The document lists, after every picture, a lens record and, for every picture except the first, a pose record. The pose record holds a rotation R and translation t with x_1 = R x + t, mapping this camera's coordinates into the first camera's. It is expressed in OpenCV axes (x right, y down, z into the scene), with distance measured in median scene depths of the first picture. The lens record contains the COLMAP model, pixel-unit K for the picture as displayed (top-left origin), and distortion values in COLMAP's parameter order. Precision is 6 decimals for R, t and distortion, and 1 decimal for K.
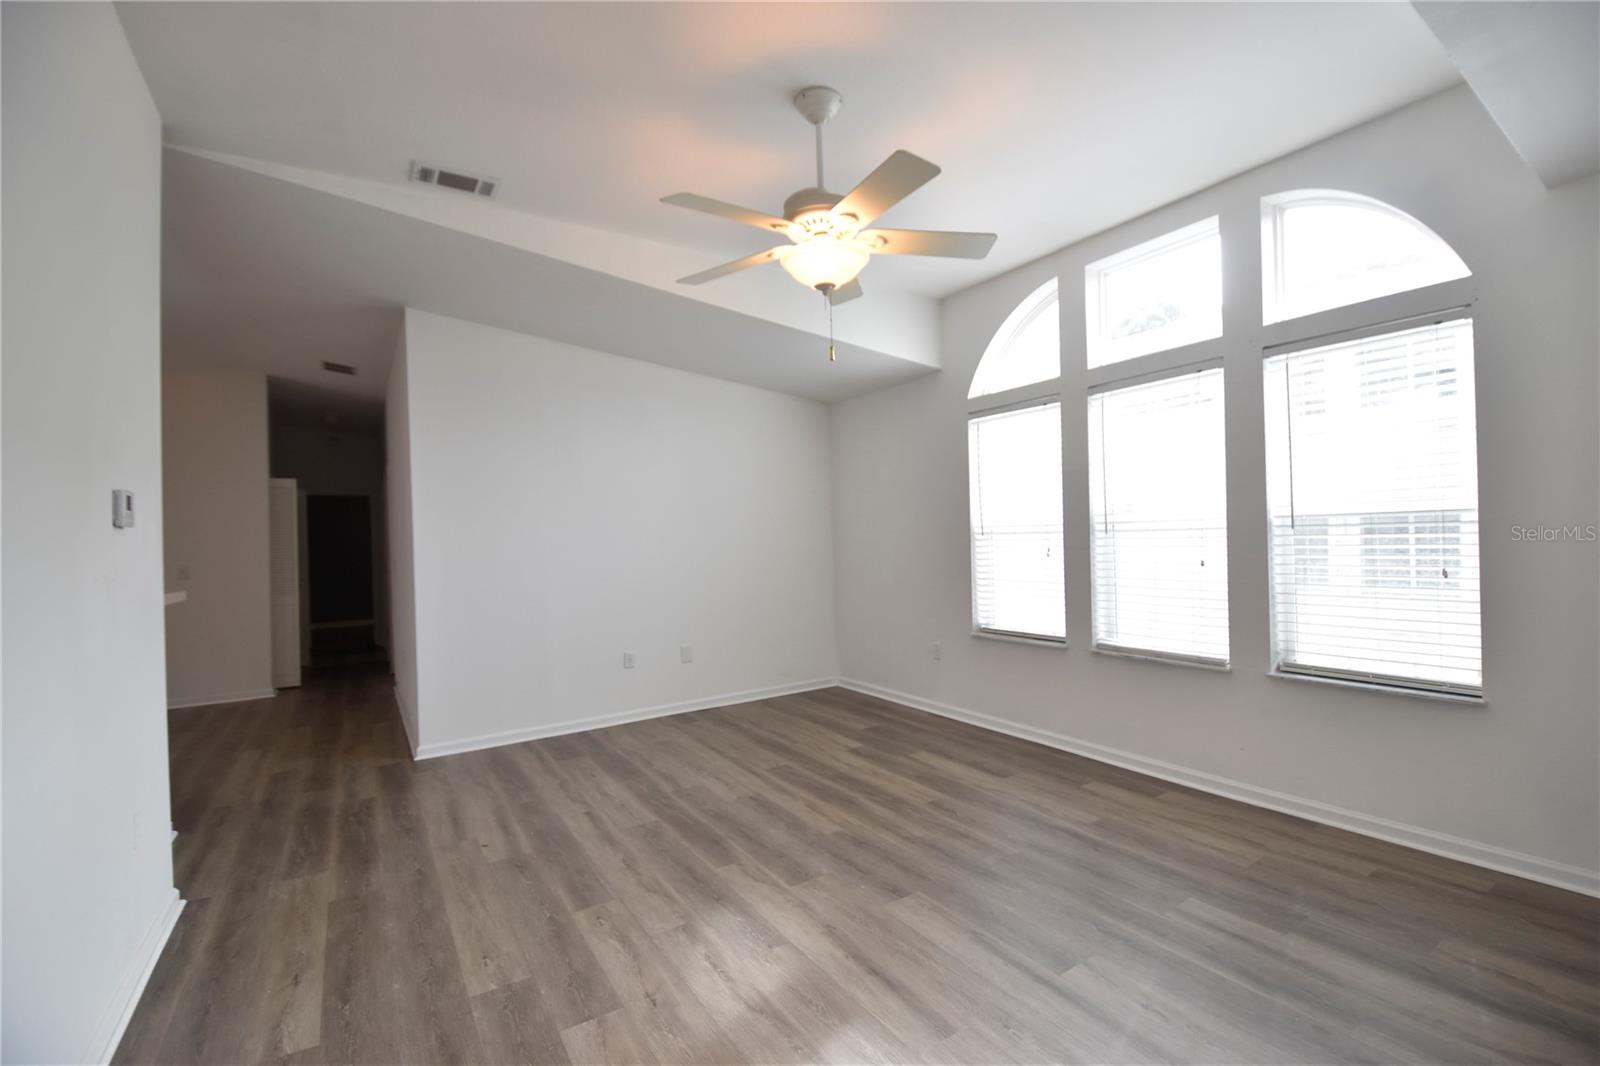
lens RADIAL K [[703.3, 0, 812.8], [0, 703.3, 534.3], [0, 0, 1]] dist [0.020820, -0.025835]
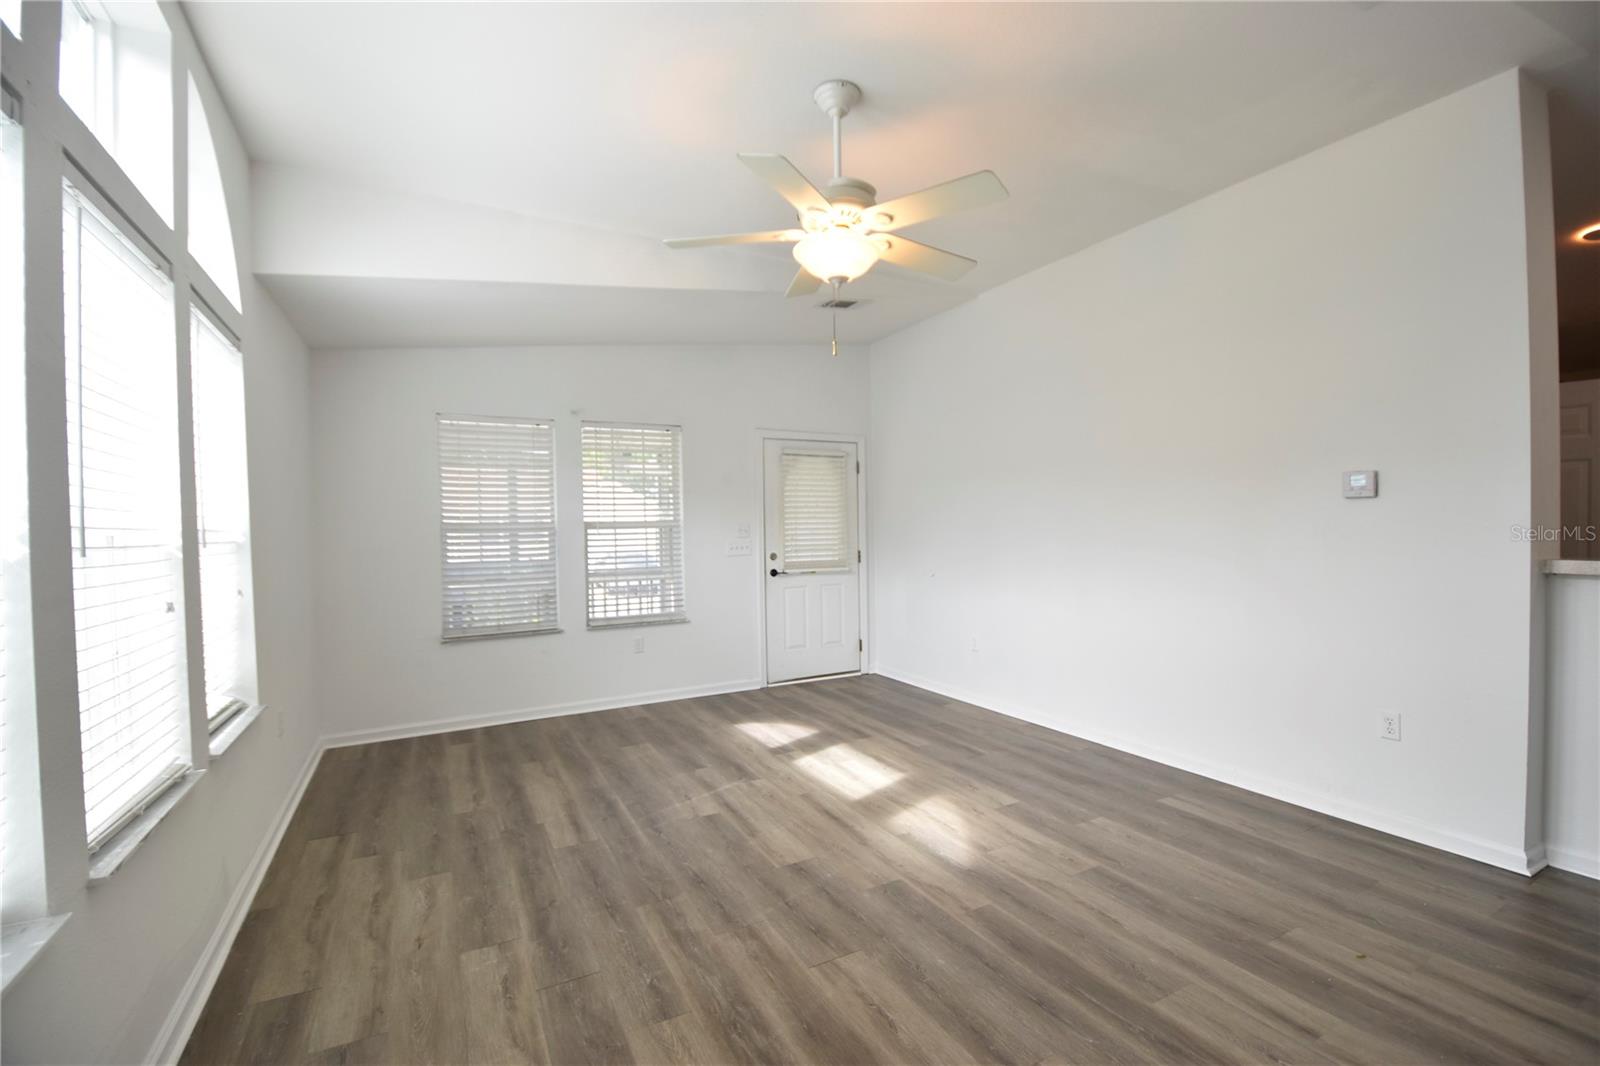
lens RADIAL K [[701.3, 0, 815.7], [0, 701.3, 534.6], [0, 0, 1]] dist [0.020629, -0.026040]
pose [[-0.996114, 0.046815, 0.074606, -0.007940], [0.047386, 0.998859, 0.005899, 0.003889], [-0.074245, 0.009411, -0.997196, 1.793391]]
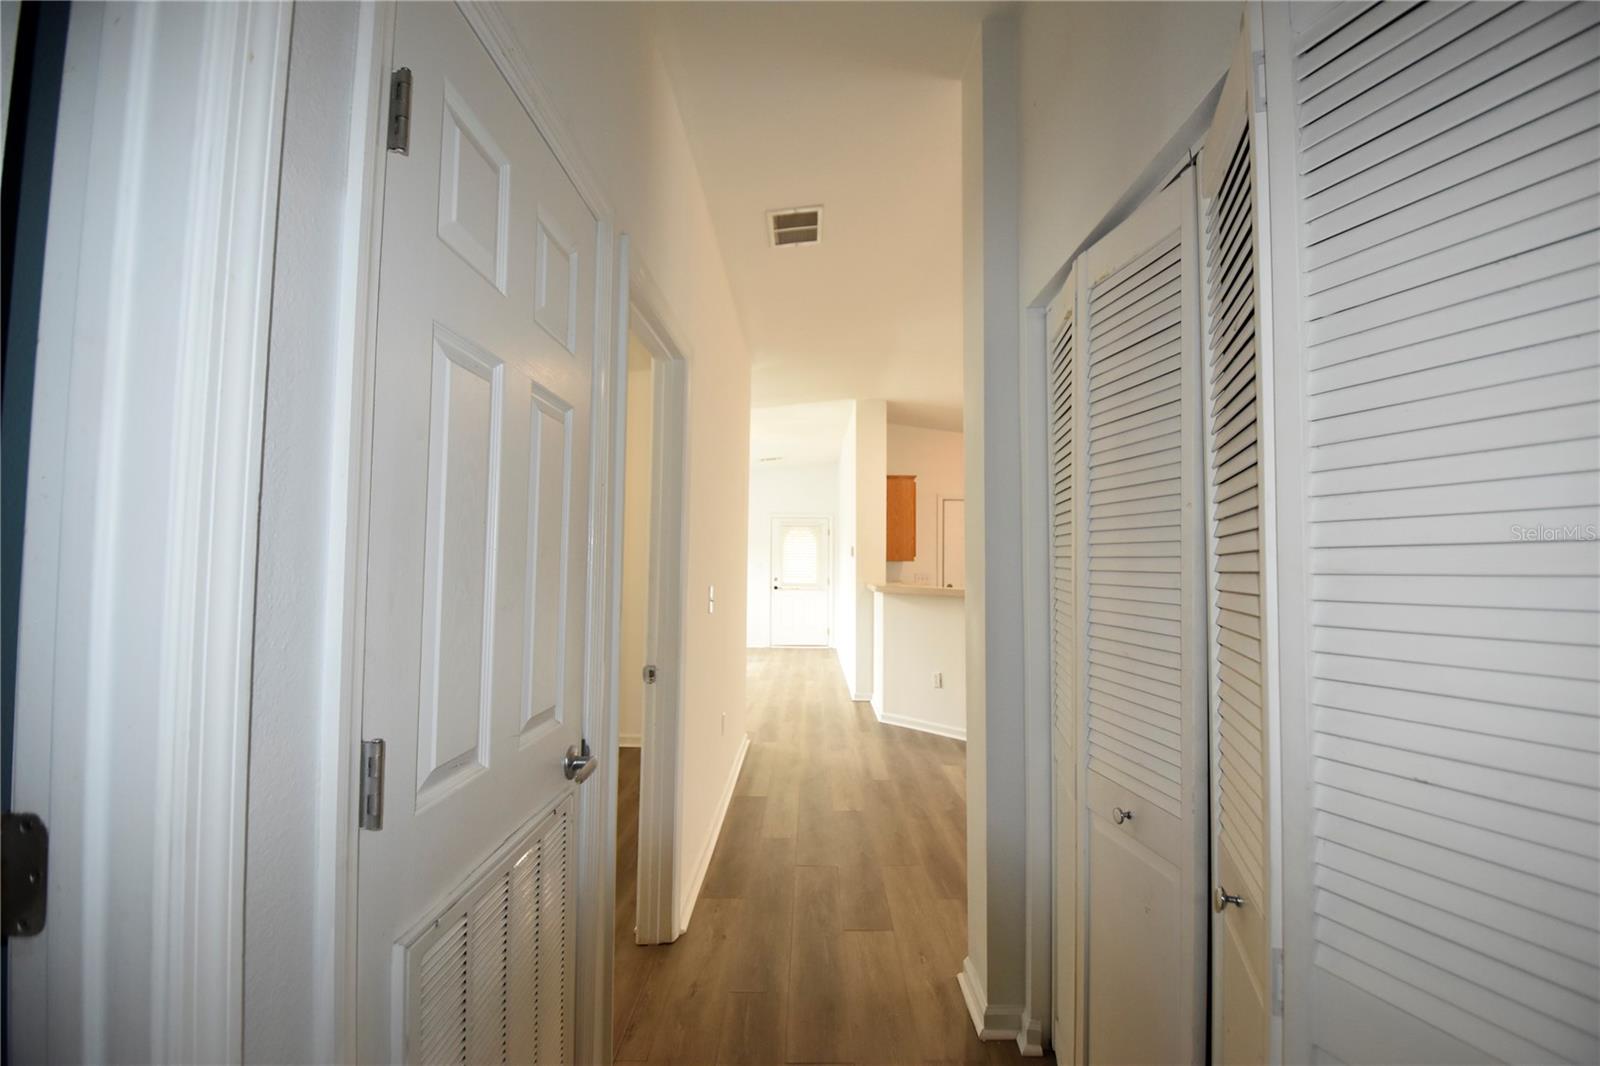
lens RADIAL K [[701.3, 0, 815.7], [0, 701.3, 534.6], [0, 0, 1]] dist [0.020629, -0.026040]
pose [[-0.843793, 0.049944, 0.534340, -1.946363], [0.018596, 0.997783, -0.063895, 0.076149], [-0.536347, -0.043977, -0.842851, 2.911679]]
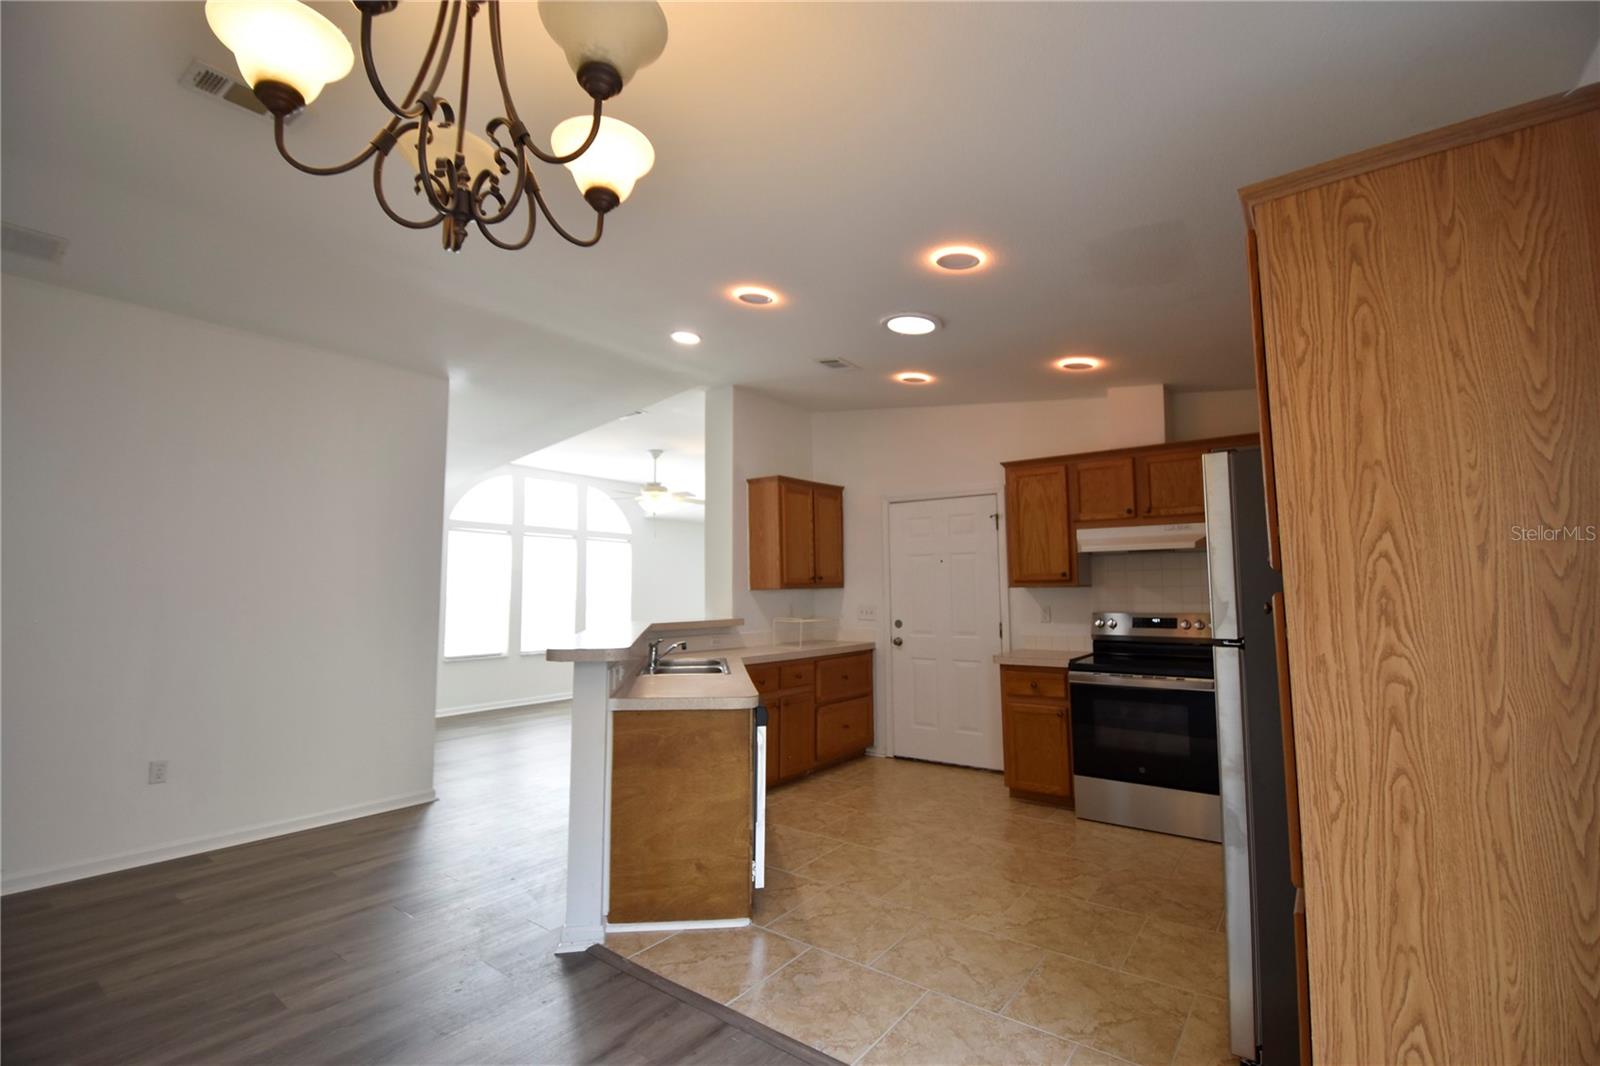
lens RADIAL K [[691.1, 0, 793.9], [0, 691.1, 529.0], [0, 0, 1]] dist [0.019577, -0.016647]
pose [[-0.342089, 0.119529, 0.932034, -2.595742], [0.017190, 0.992507, -0.120975, 0.076181], [-0.939510, -0.025363, -0.341580, 1.289474]]
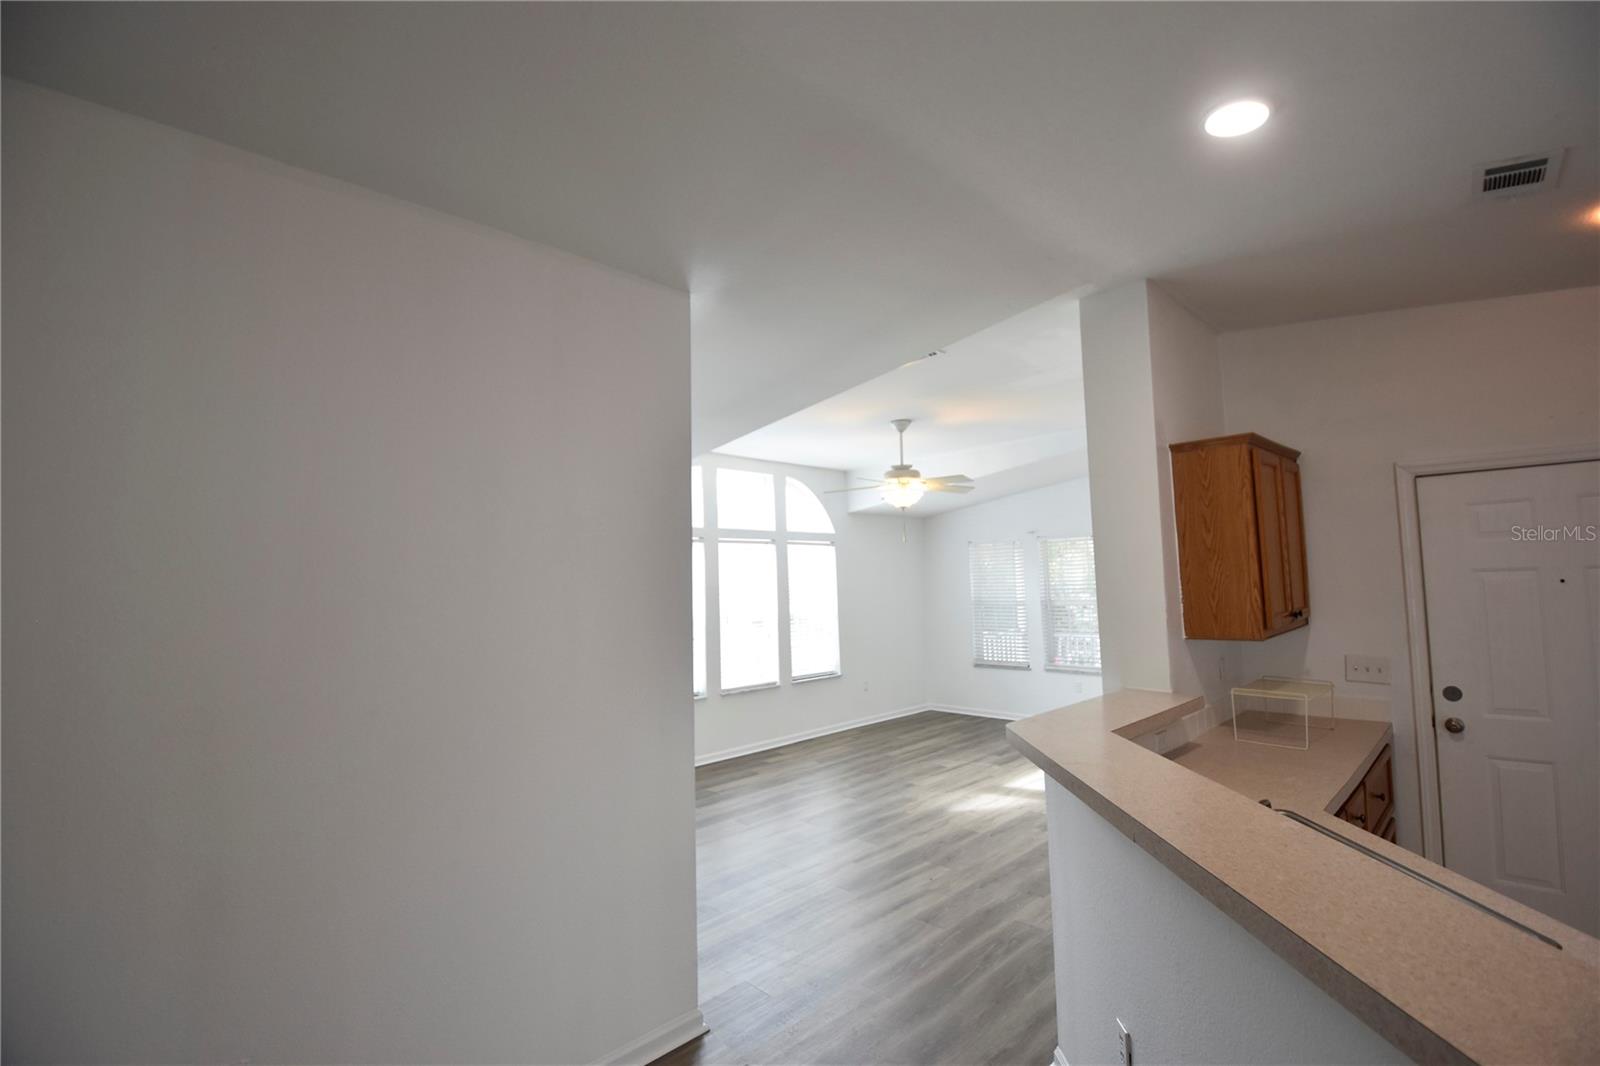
lens RADIAL K [[703.3, 0, 812.8], [0, 703.3, 534.3], [0, 0, 1]] dist [0.020820, -0.025835]
pose [[-0.205393, 0.106653, 0.972851, -1.793815], [0.031477, 0.994250, -0.102353, -0.048656], [-0.978173, 0.009600, -0.207569, 1.534084]]
